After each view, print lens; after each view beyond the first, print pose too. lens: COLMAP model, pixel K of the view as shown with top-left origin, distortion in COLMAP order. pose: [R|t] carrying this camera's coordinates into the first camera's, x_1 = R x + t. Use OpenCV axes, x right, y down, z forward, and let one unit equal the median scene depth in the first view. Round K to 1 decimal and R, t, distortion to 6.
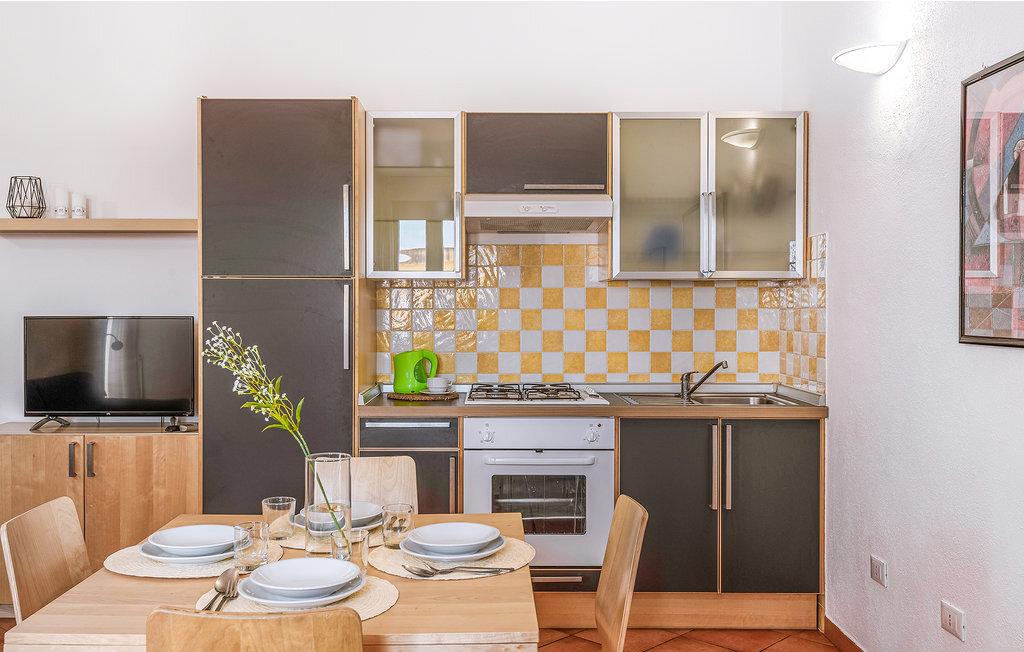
lens RADIAL K [[941.4, 0, 512.0], [0, 941.4, 326.0], [0, 0, 1]] dist [0.012163, -0.000488]
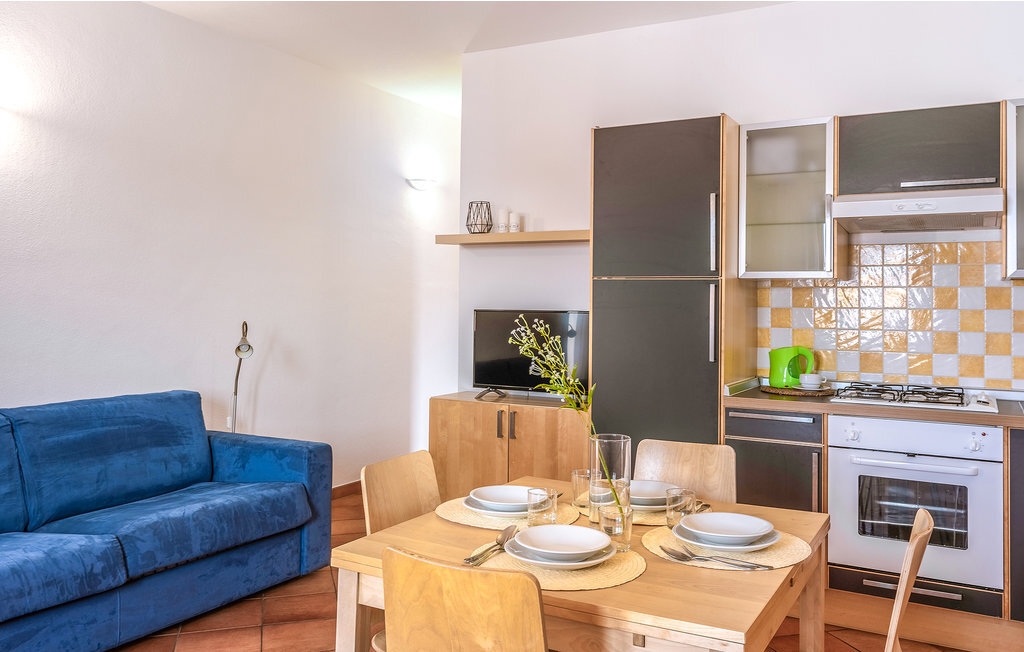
lens RADIAL K [[832.8, 0, 511.7], [0, 832.8, 289.2], [0, 0, 1]] dist [0.013655, -0.005598]
pose [[0.864324, 0.000992, -0.502934, 0.101894], [-0.020648, 0.999225, -0.033514, -0.000701], [0.502511, 0.039351, 0.863675, 0.042096]]
